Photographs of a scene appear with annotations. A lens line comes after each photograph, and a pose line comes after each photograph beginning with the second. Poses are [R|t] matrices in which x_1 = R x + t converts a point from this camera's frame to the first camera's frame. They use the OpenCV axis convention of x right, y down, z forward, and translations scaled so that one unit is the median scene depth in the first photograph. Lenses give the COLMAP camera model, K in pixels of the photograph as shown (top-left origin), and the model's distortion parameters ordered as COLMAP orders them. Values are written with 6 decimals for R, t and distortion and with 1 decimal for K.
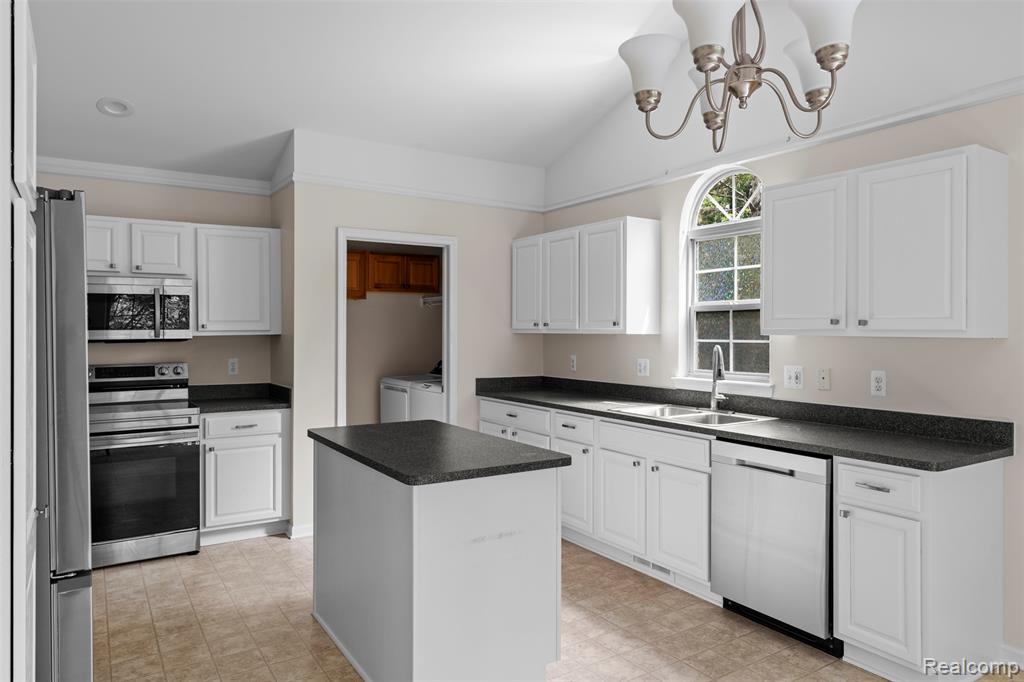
lens RADIAL K [[668.6, 0, 514.3], [0, 668.6, 338.7], [0, 0, 1]] dist [0.006073, -0.002429]
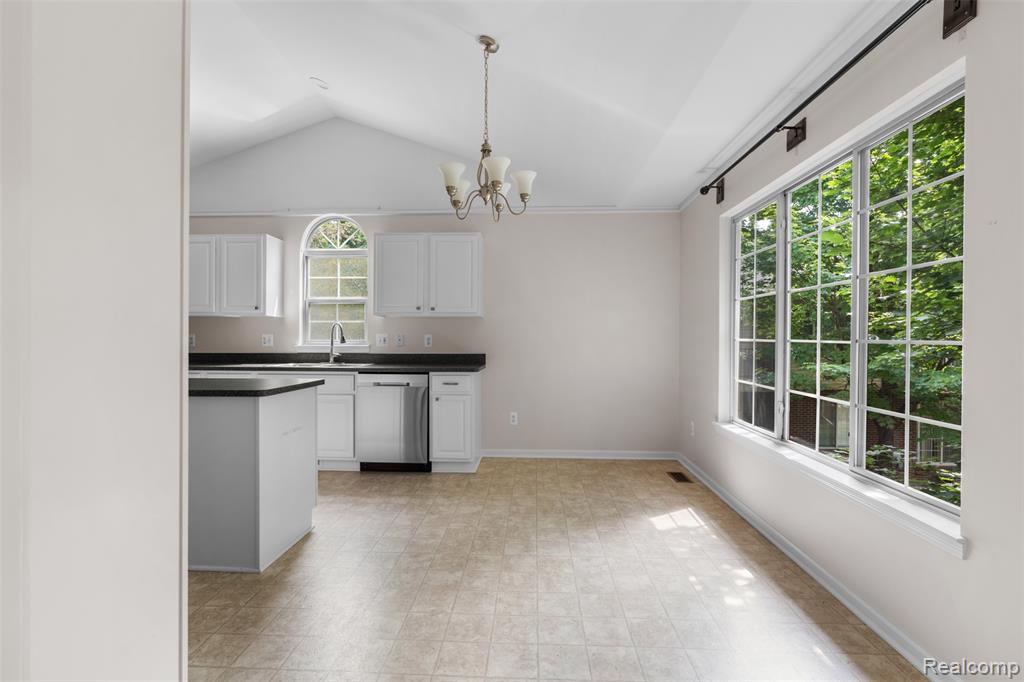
lens RADIAL K [[467.9, 0, 510.0], [0, 467.9, 342.2], [0, 0, 1]] dist [0.002530, 0.000457]
pose [[0.590867, -0.006214, 0.806745, -0.333498], [0.006665, 0.999974, 0.002820, 0.050567], [-0.806742, 0.003711, 0.590893, -0.025831]]
